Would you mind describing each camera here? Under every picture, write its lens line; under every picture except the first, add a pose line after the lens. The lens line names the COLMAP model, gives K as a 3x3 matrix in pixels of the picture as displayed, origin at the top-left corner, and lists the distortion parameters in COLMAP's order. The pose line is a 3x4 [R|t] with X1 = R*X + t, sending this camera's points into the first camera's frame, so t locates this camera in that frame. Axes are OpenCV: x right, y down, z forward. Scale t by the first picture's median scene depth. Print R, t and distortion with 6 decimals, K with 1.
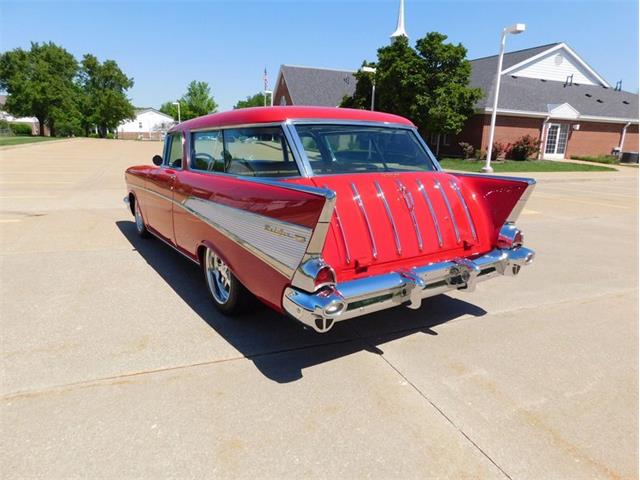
lens RADIAL K [[418.2, 0, 320.0], [0, 418.2, 240.0], [0, 0, 1]] dist [-0.069642, 0.053920]
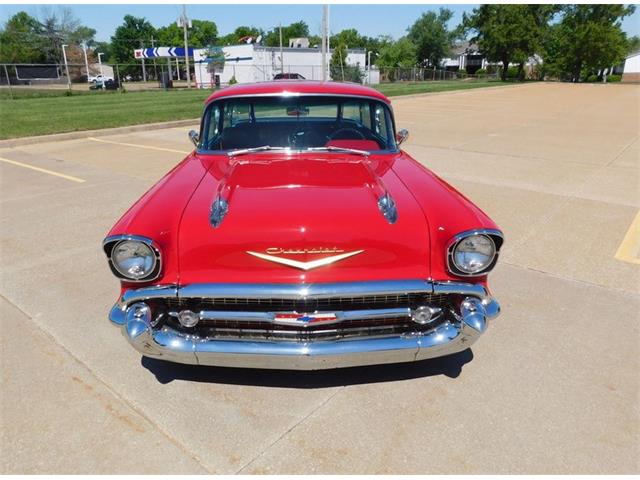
lens RADIAL K [[458.9, 0, 301.7], [0, 458.9, 238.1], [0, 0, 1]] dist [-0.077903, 0.061814]
pose [[0.469614, 0.262835, -0.842841, 0.093595], [-0.182615, 0.962931, 0.198536, -0.018249], [0.863779, 0.060680, 0.500203, 0.065510]]
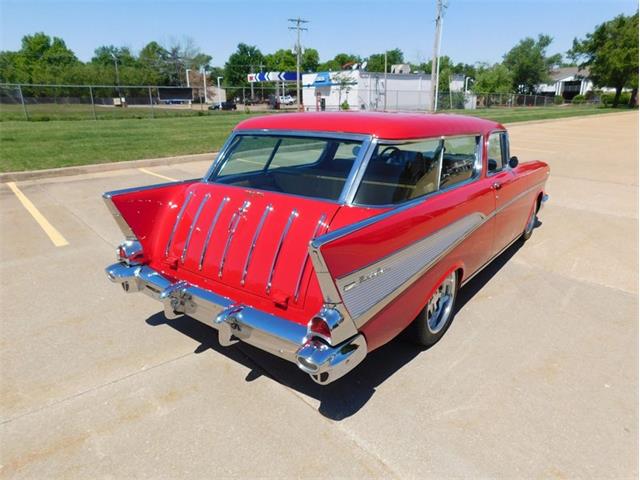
lens RADIAL K [[427.2, 0, 321.3], [0, 427.2, 239.7], [0, 0, 1]] dist [-0.062735, 0.058383]
pose [[0.328174, 0.265688, -0.906483, 0.061330], [-0.209681, 0.956179, 0.204343, -0.015663], [0.921051, 0.123012, 0.369503, 0.044832]]
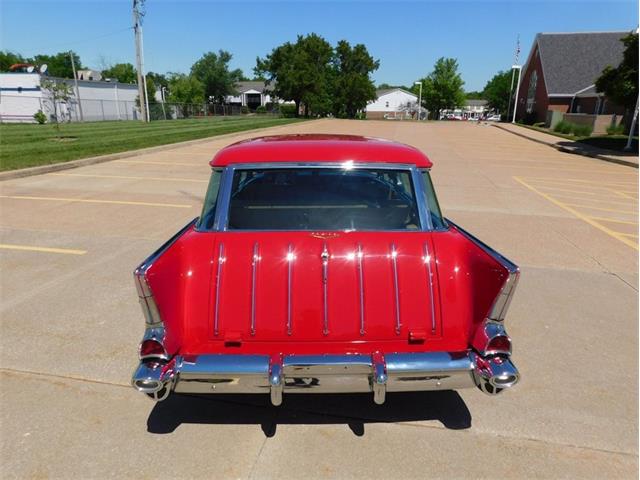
lens RADIAL K [[427.2, 0, 321.3], [0, 427.2, 239.7], [0, 0, 1]] dist [-0.062735, 0.058383]
pose [[0.847355, 0.137214, -0.512993, 0.033831], [-0.114689, 0.990528, 0.075502, -0.011722], [0.518494, -0.005142, 0.855066, 0.014891]]
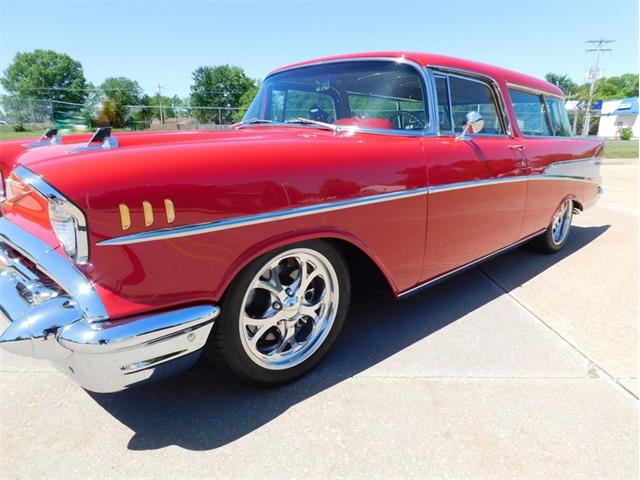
lens RADIAL K [[418.2, 0, 320.0], [0, 418.2, 240.0], [0, 0, 1]] dist [-0.069642, 0.053920]
pose [[-0.337458, 0.205392, -0.918660, 0.081582], [-0.236632, 0.926060, 0.293970, -0.020210], [0.911113, 0.316586, -0.263904, 0.119679]]
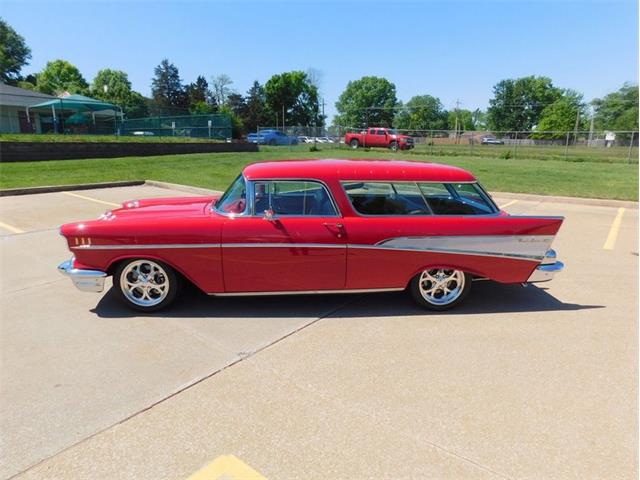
lens RADIAL K [[418.2, 0, 320.0], [0, 418.2, 240.0], [0, 0, 1]] dist [-0.069642, 0.053920]
pose [[-0.856166, 0.085981, -0.509497, 0.064825], [-0.148766, 0.903285, 0.402424, -0.052044], [0.494822, 0.420337, -0.760571, 0.188670]]
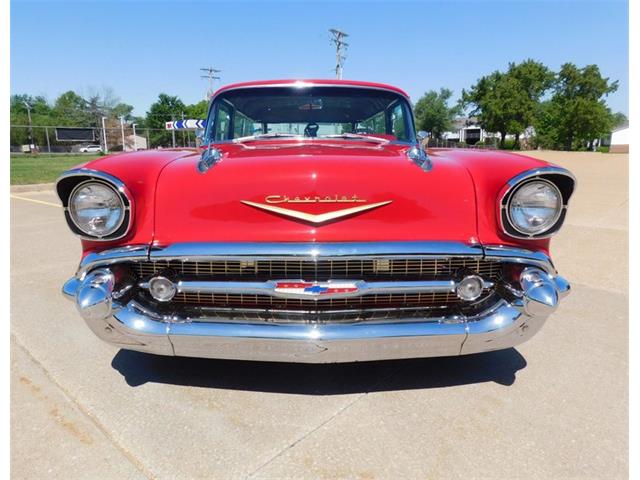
lens RADIAL K [[428.0, 0, 306.9], [0, 428.0, 240.8], [0, 0, 1]] dist [-0.071100, 0.053234]
pose [[0.451062, 0.154947, -0.878939, 0.085409], [-0.189848, 0.978933, 0.075147, -0.008190], [0.872067, 0.132969, 0.470976, 0.072422]]
